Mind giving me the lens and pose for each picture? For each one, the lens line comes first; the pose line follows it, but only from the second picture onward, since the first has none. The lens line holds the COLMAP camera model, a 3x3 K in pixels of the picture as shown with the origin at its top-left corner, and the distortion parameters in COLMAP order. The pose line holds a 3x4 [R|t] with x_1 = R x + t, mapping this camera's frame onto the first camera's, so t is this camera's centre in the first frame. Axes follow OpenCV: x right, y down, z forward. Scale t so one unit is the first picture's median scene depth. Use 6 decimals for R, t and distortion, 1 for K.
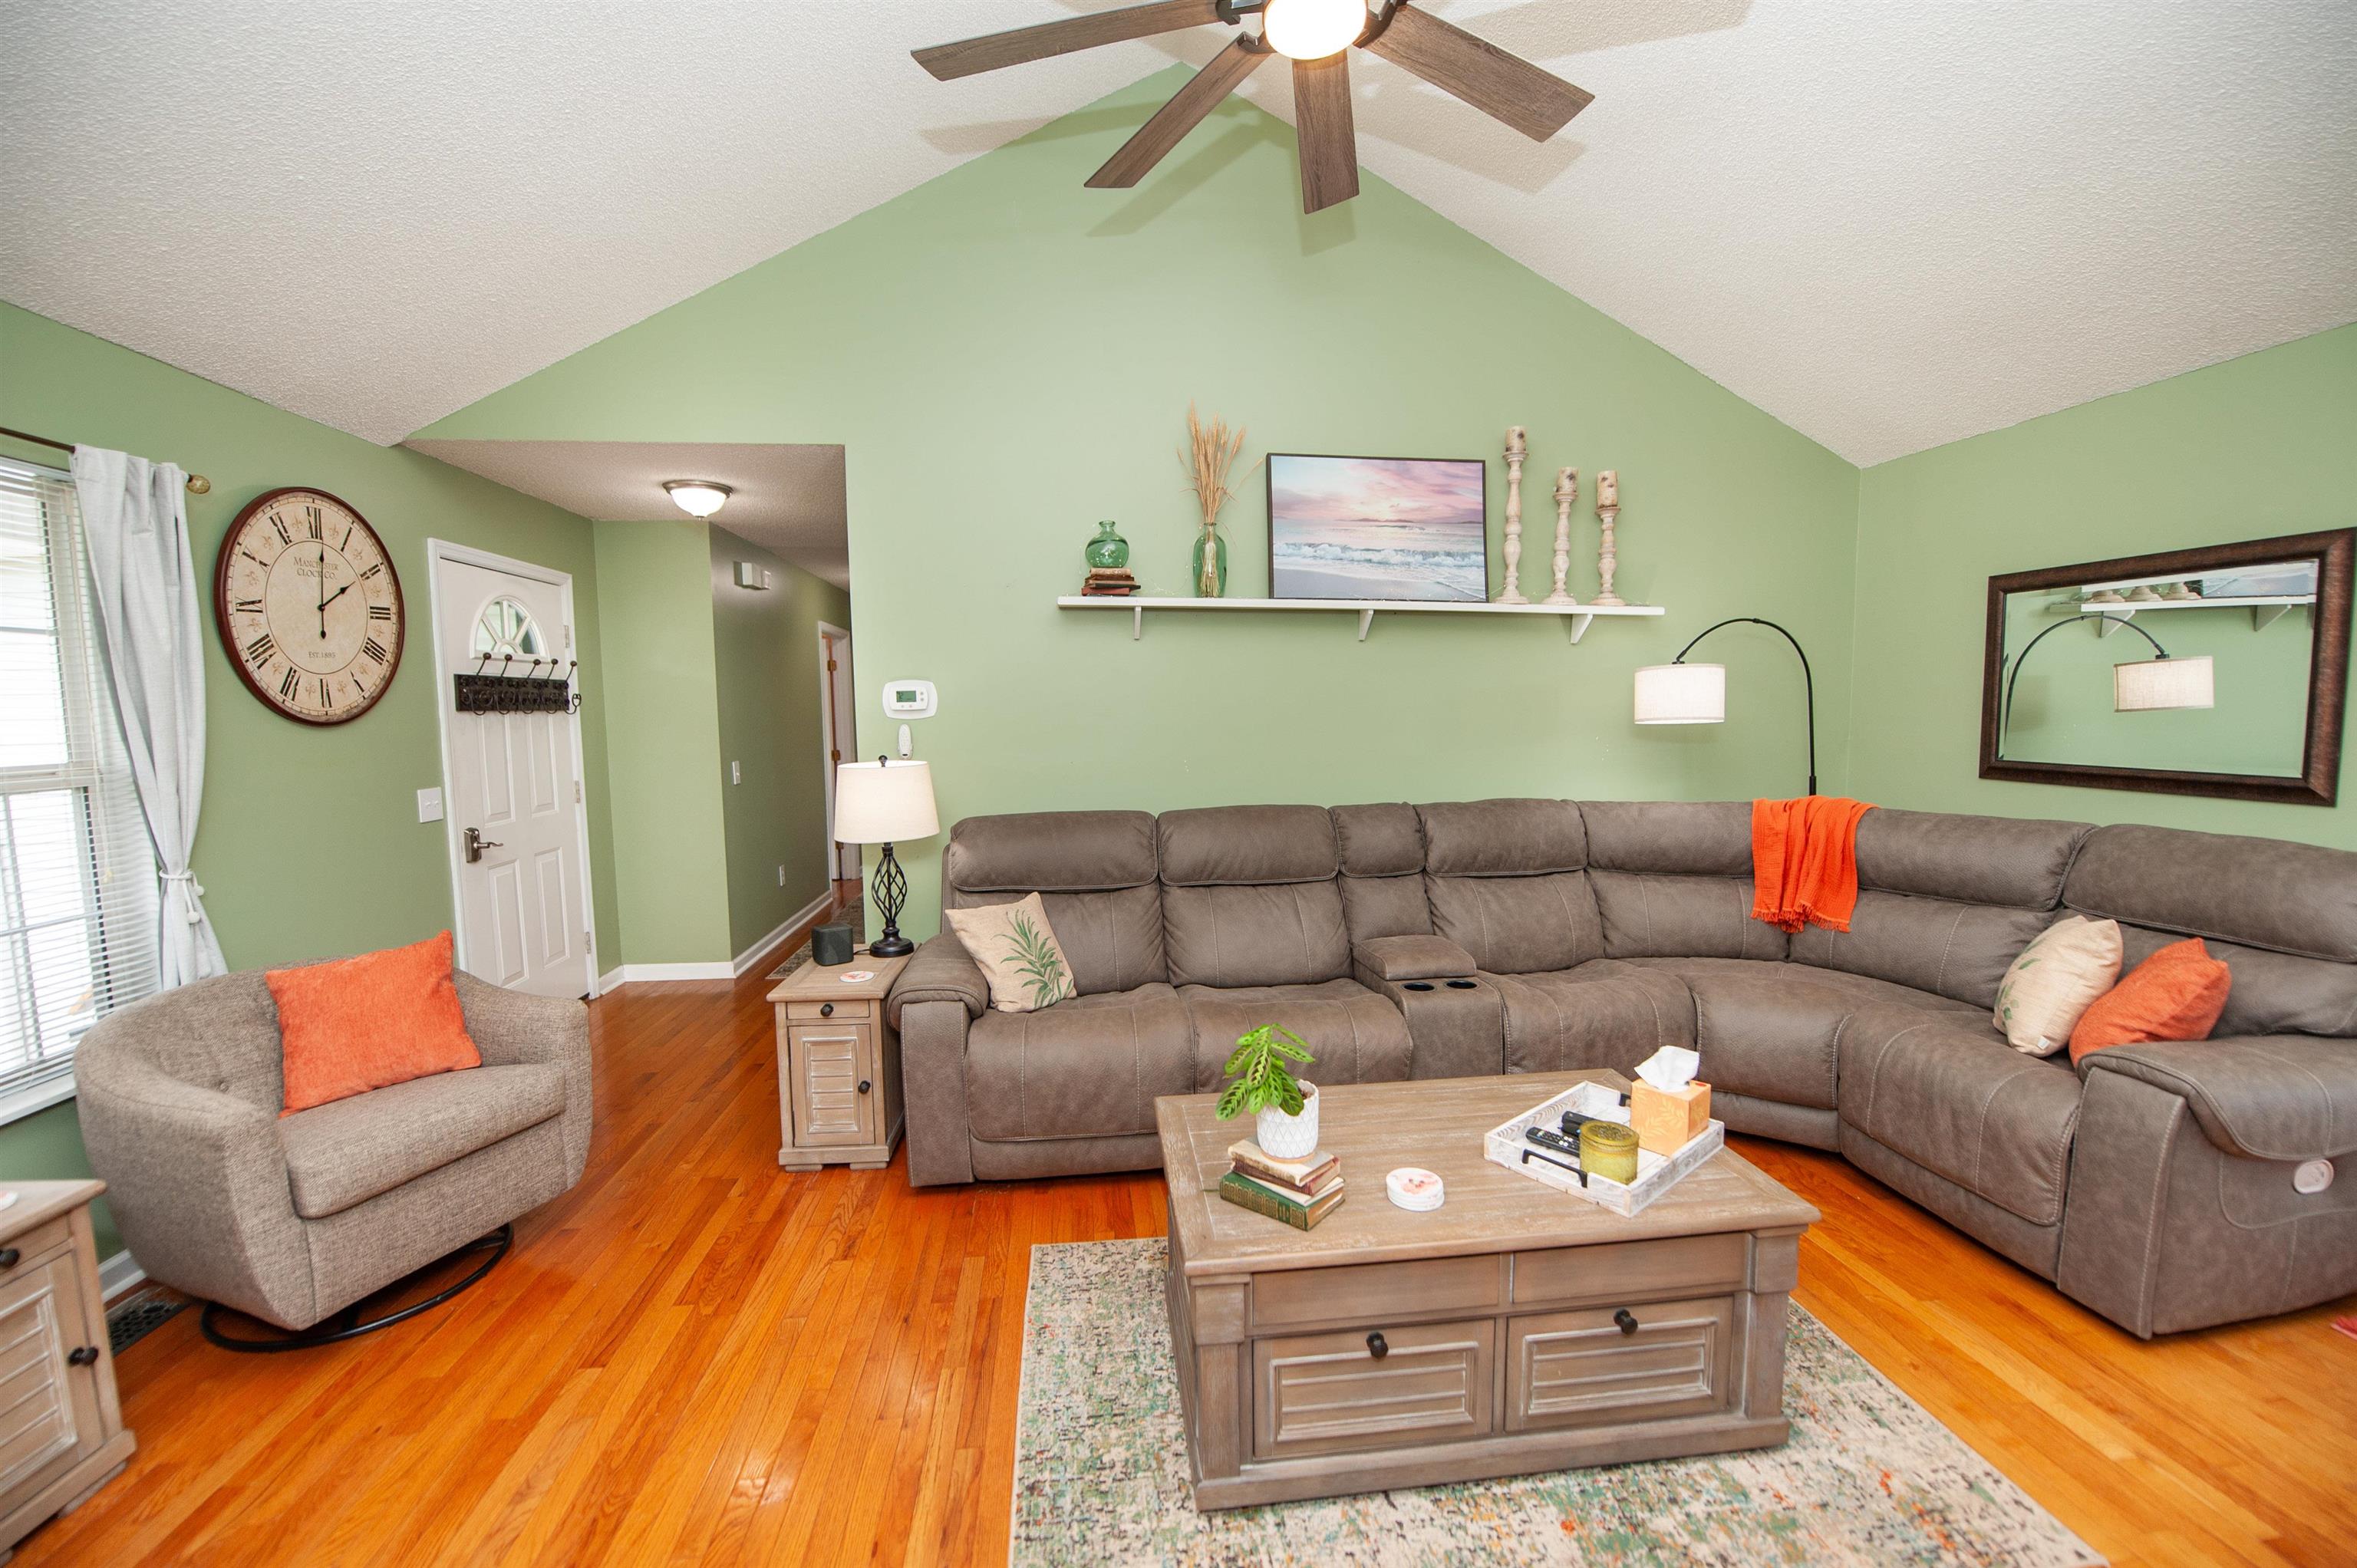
lens RADIAL K [[946.0, 0, 1188.4], [0, 946.0, 781.5], [0, 0, 1]] dist [-0.021413, -0.001255]
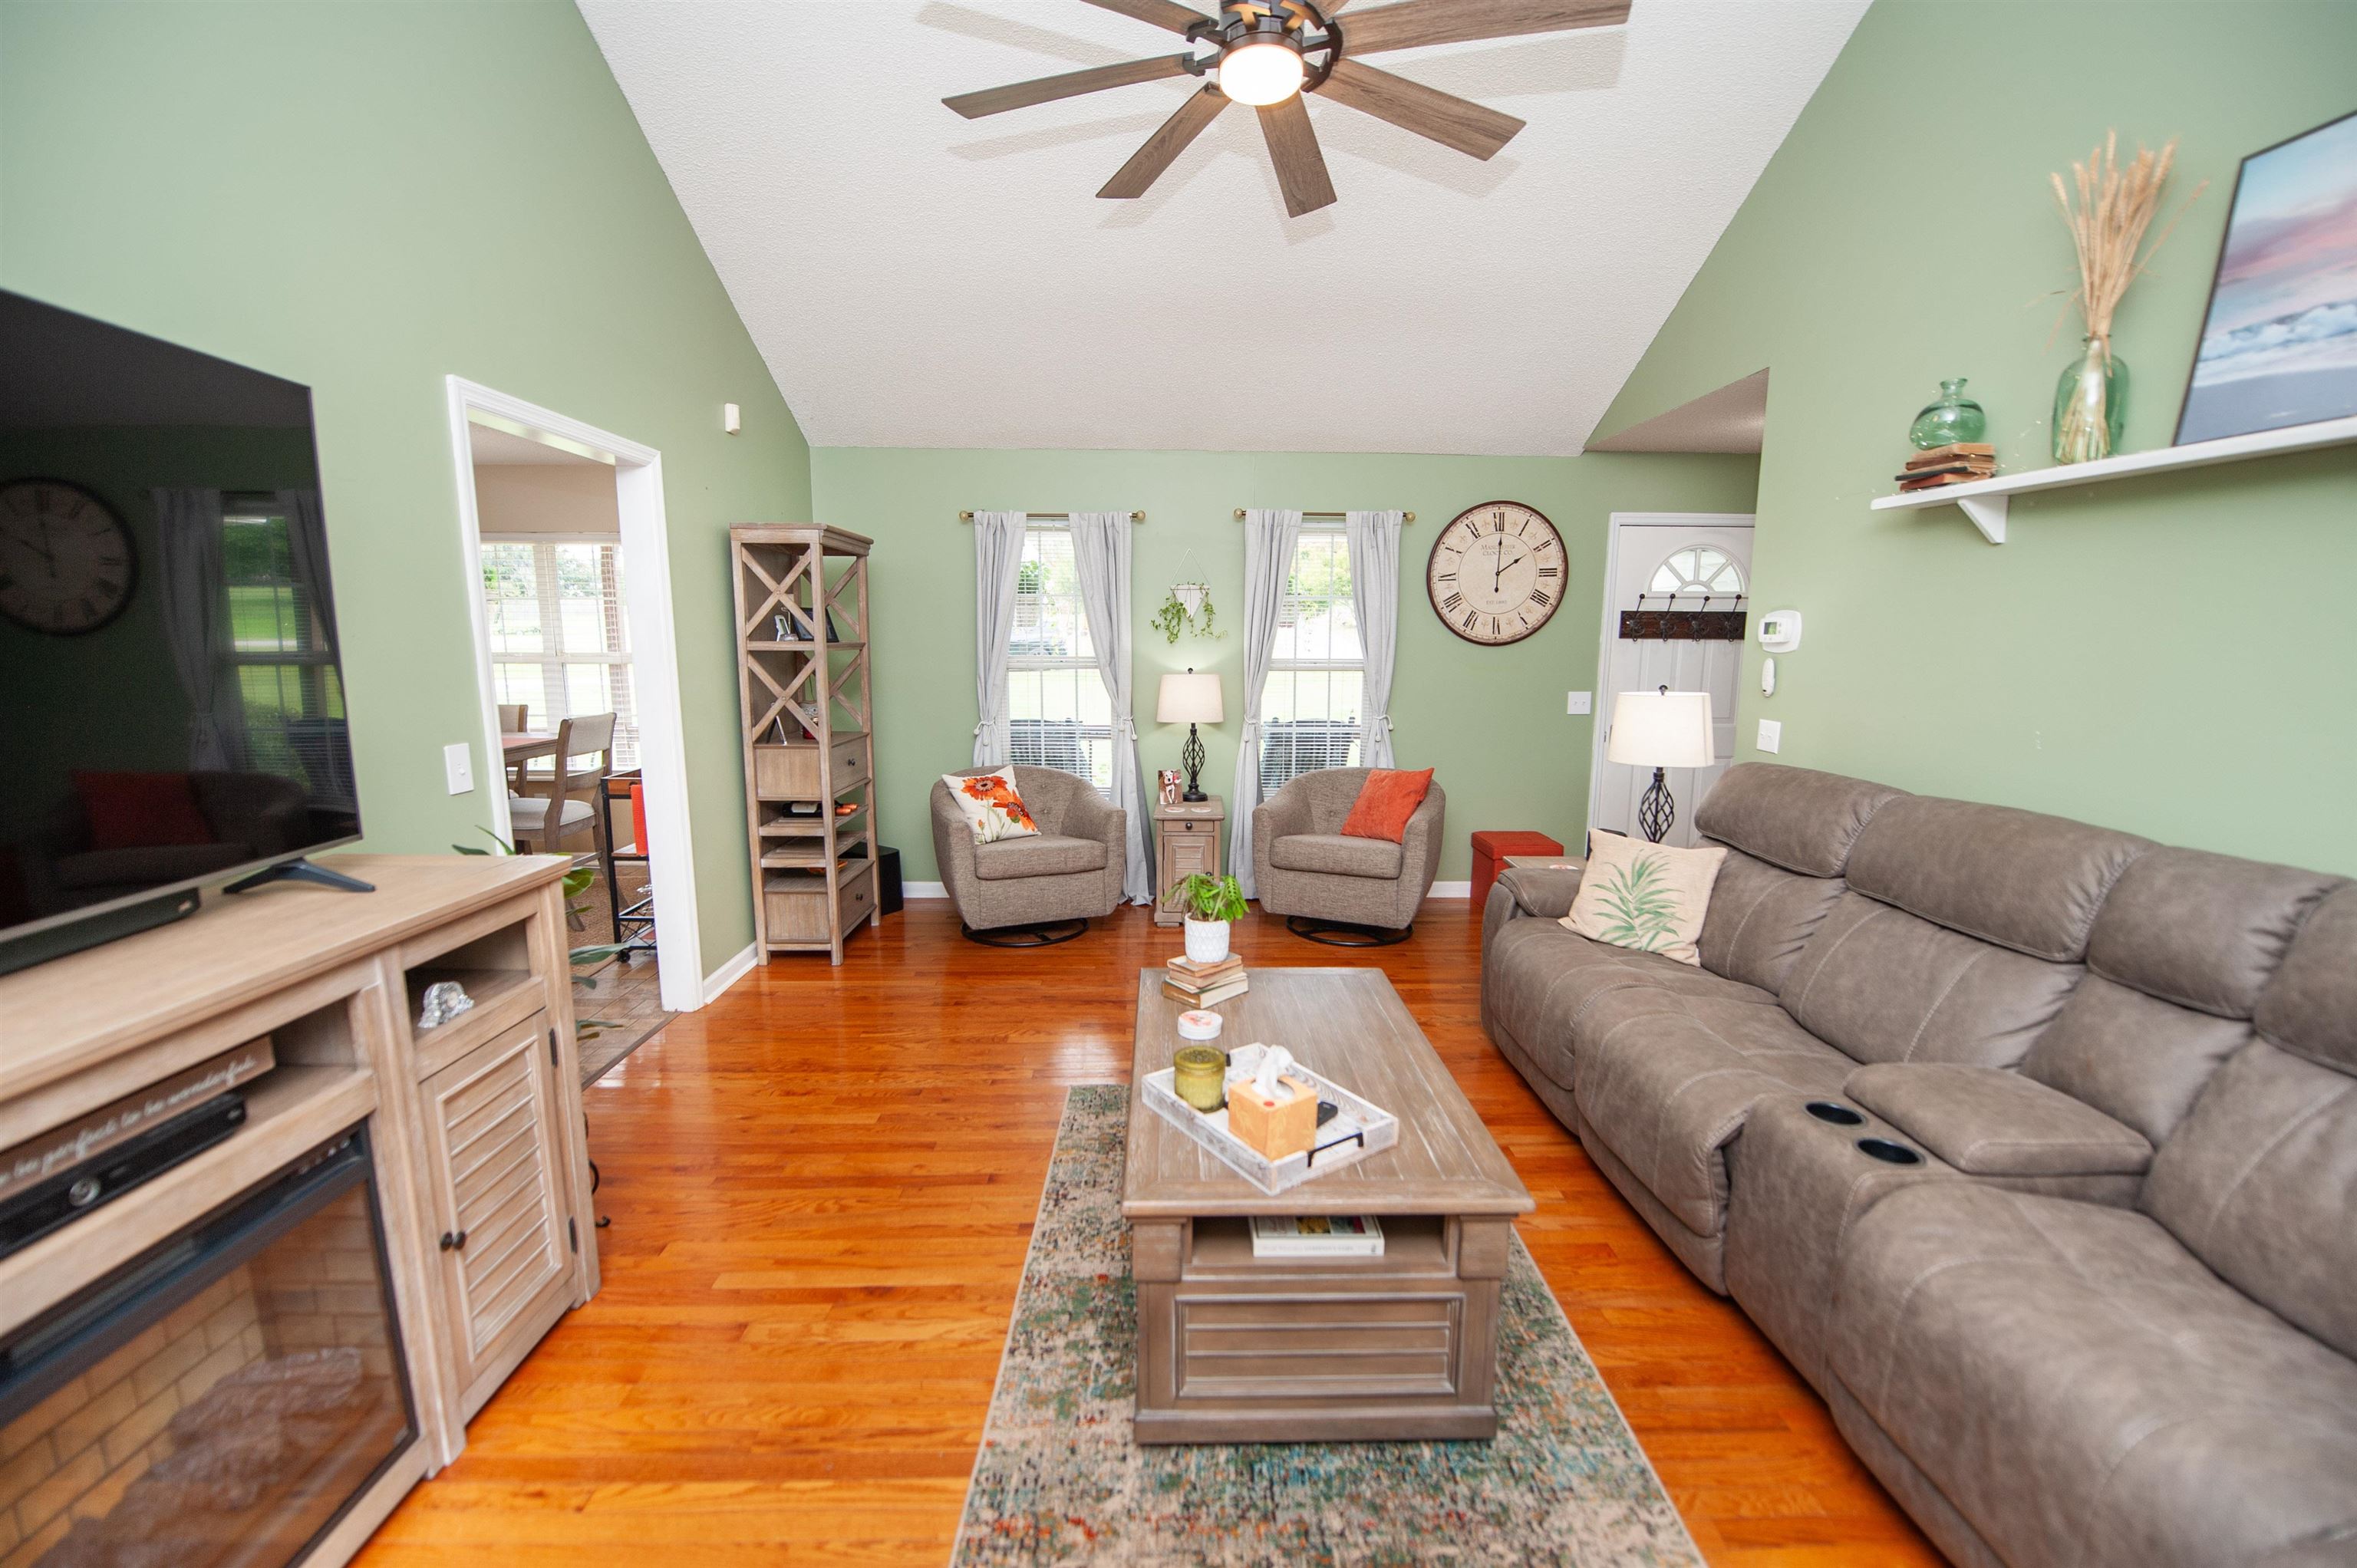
lens RADIAL K [[946.0, 0, 1174.3], [0, 946.0, 788.0], [0, 0, 1]] dist [-0.021413, -0.001255]
pose [[-0.094752, 0.166102, -0.981546, 0.781093], [-0.080432, 0.981481, 0.173856, -0.054631], [0.992246, 0.095421, -0.079638, 0.562496]]
